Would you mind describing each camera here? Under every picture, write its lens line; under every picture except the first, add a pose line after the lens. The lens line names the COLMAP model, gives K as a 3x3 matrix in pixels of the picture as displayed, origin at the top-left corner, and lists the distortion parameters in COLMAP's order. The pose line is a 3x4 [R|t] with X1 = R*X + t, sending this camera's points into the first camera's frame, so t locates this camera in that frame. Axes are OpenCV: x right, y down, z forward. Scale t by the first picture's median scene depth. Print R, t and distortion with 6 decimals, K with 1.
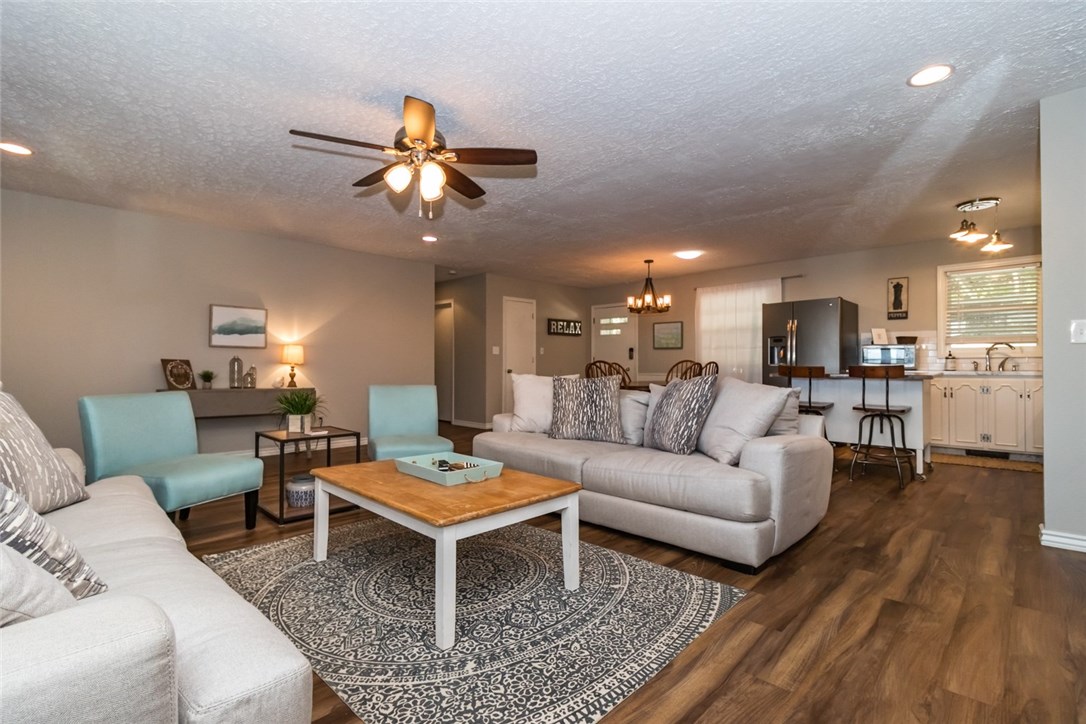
lens RADIAL K [[506.7, 0, 563.7], [0, 506.7, 359.8], [0, 0, 1]] dist [0.001682, 0.003464]
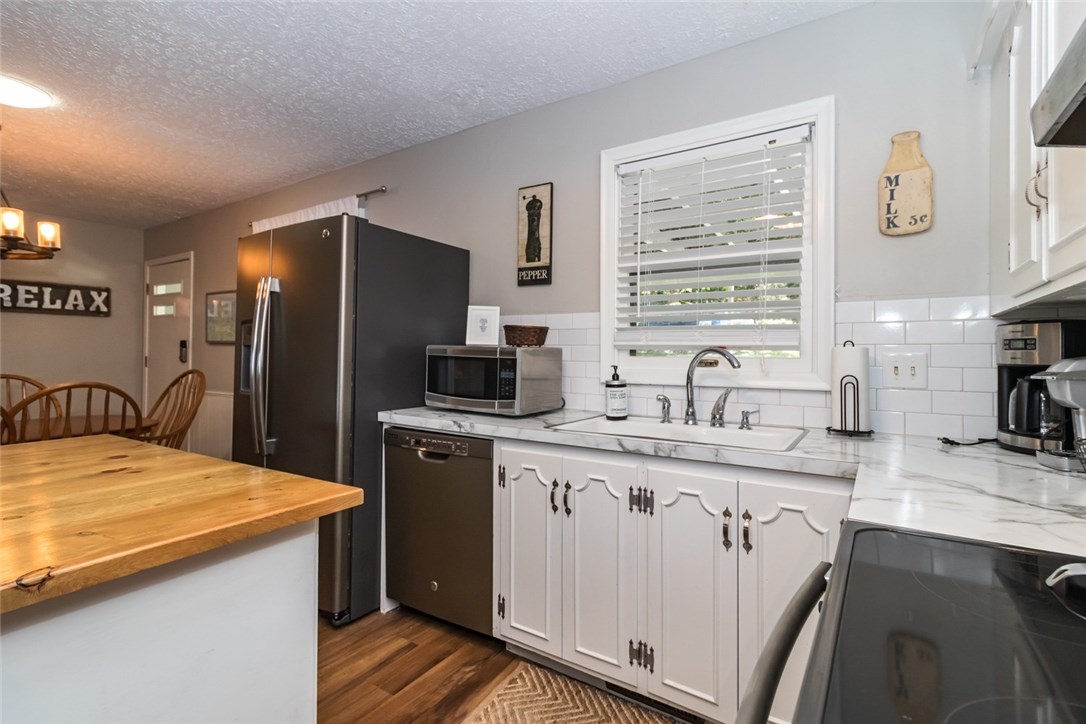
lens RADIAL K [[506.7, 0, 561.2], [0, 506.7, 345.5], [0, 0, 1]] dist [0.001682, 0.003464]
pose [[0.981850, 0.015649, 0.189010, 0.578551], [-0.013815, 0.999844, -0.011016, -0.024937], [-0.189153, 0.008205, 0.981913, 0.565037]]
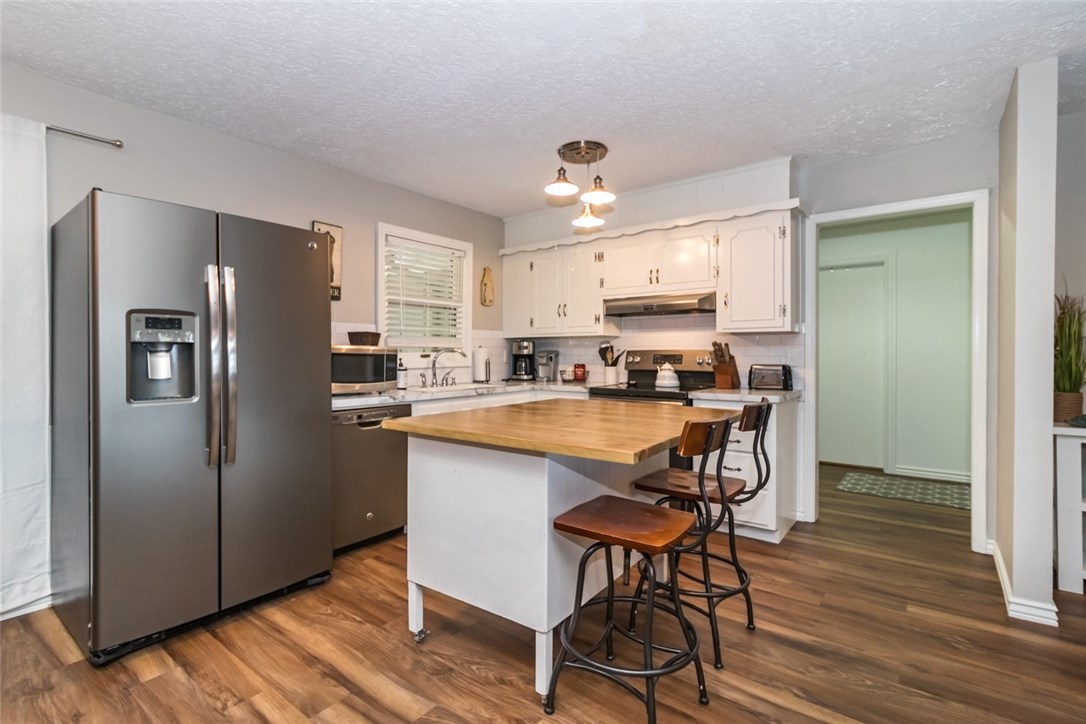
lens RADIAL K [[506.7, 0, 505.0], [0, 506.7, 354.9], [0, 0, 1]] dist [0.001682, 0.003464]
pose [[-0.055869, 0.002753, 0.998434, 0.098920], [-0.002013, 0.999994, -0.002870, -0.018024], [-0.998436, -0.002170, -0.055863, 0.805253]]
